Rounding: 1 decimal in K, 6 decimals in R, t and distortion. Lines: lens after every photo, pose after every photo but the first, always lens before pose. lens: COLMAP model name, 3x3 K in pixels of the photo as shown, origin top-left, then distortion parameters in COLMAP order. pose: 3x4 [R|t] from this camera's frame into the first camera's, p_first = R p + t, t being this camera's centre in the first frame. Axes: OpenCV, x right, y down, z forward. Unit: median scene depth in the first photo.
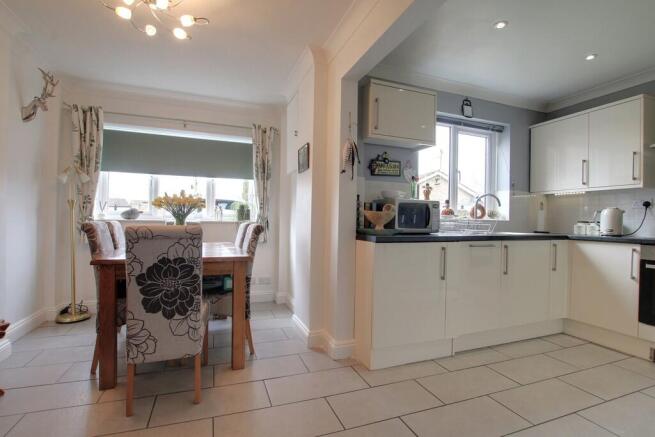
lens RADIAL K [[318.8, 0, 327.5], [0, 318.8, 218.5], [0, 0, 1]] dist [-0.027055, 0.000161]
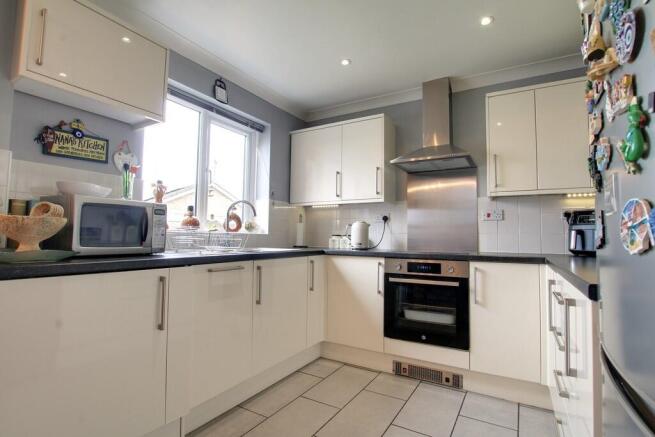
lens RADIAL K [[318.8, 0, 327.5], [0, 318.8, 218.5], [0, 0, 1]] dist [-0.027055, 0.000161]
pose [[0.785075, 0.028198, 0.618759, 0.189959], [0.000047, 0.998961, -0.045584, 0.003822], [-0.619401, 0.035815, 0.784258, 0.253317]]
